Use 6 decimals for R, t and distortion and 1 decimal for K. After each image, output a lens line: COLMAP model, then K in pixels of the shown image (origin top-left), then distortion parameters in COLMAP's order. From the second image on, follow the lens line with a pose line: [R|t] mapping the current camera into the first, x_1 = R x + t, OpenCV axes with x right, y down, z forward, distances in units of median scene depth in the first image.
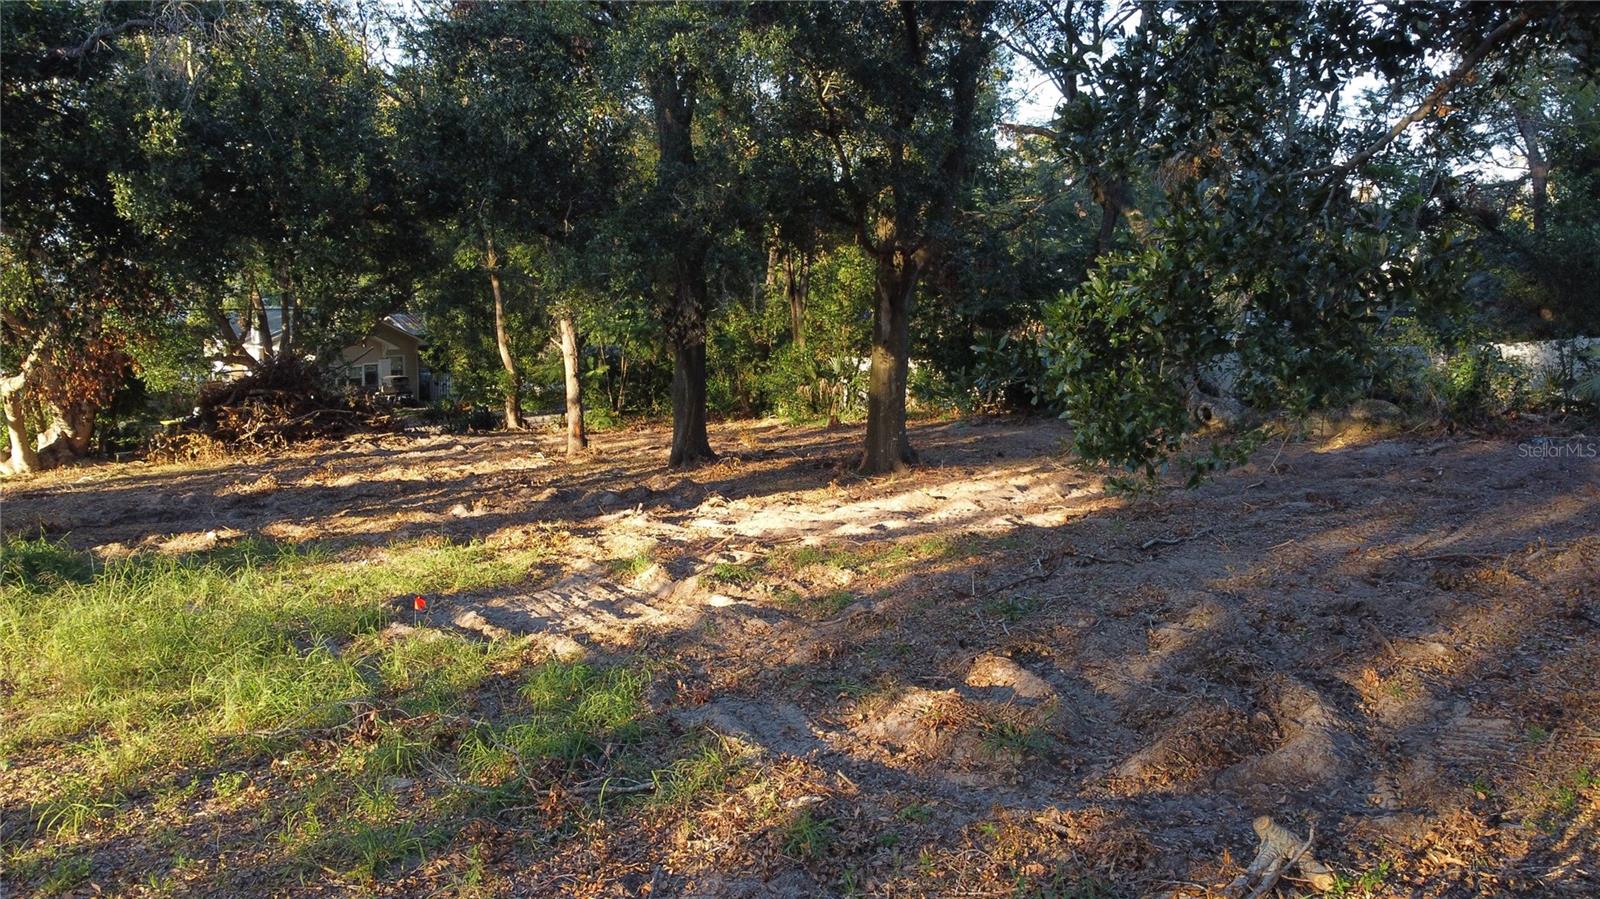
lens RADIAL K [[1202.5, 0, 798.8], [0, 1202.5, 451.1], [0, 0, 1]] dist [-0.009359, 0.005298]
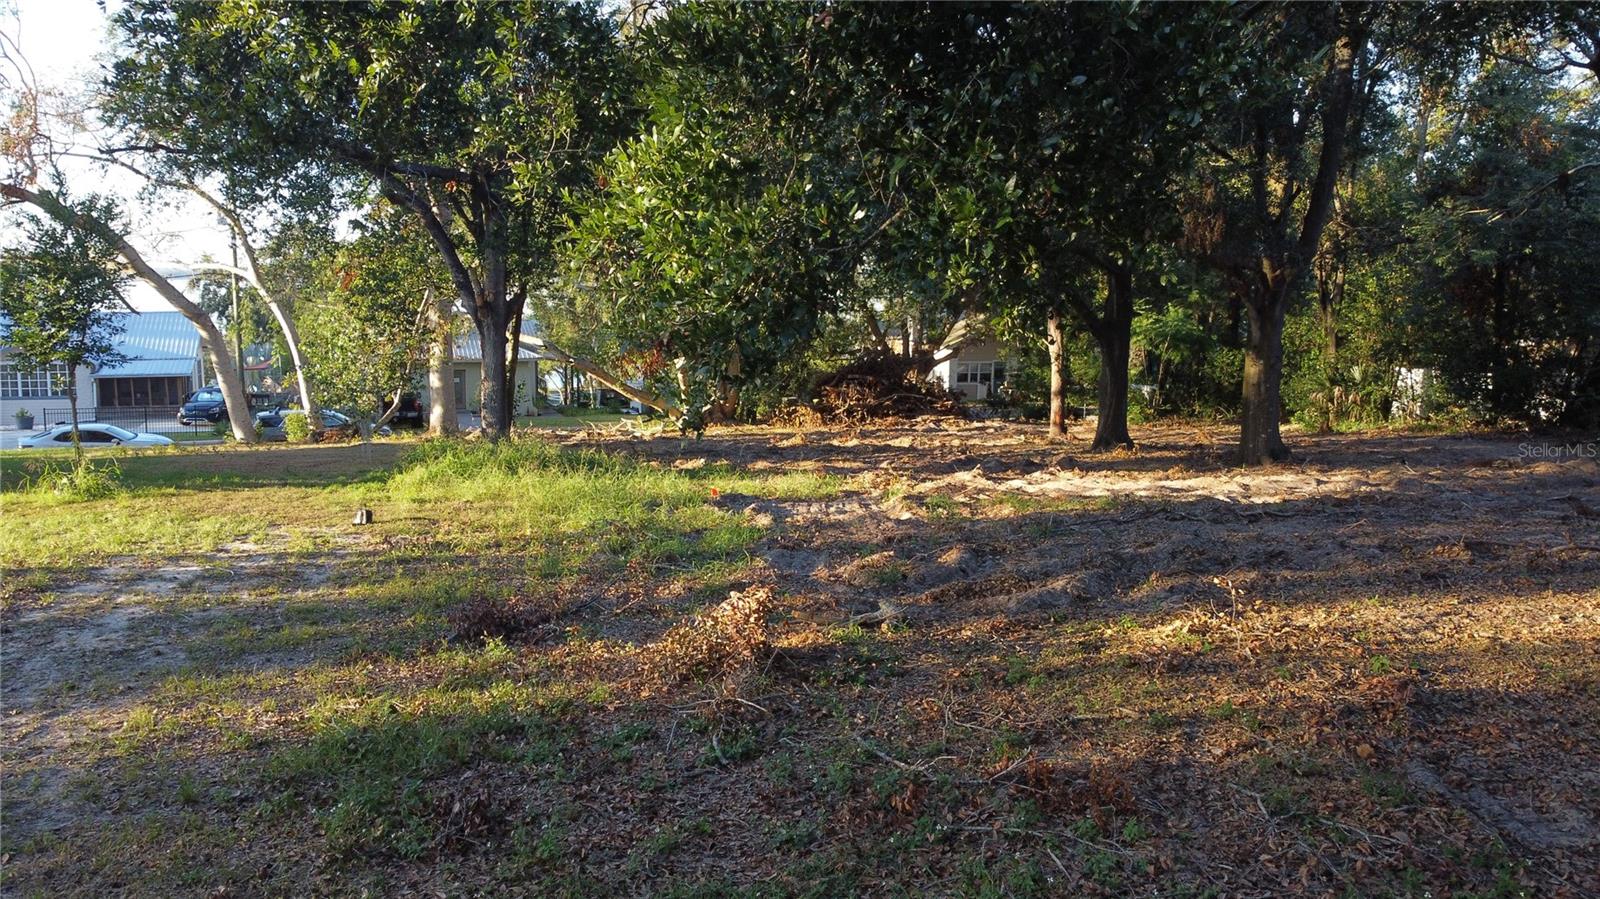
lens RADIAL K [[1202.5, 0, 801.6], [0, 1202.5, 448.5], [0, 0, 1]] dist [-0.009359, 0.005298]
pose [[0.834061, 0.072410, -0.546899, 0.202447], [-0.075503, 0.997003, 0.016857, 0.008593], [0.546480, 0.027233, 0.837029, -0.088841]]
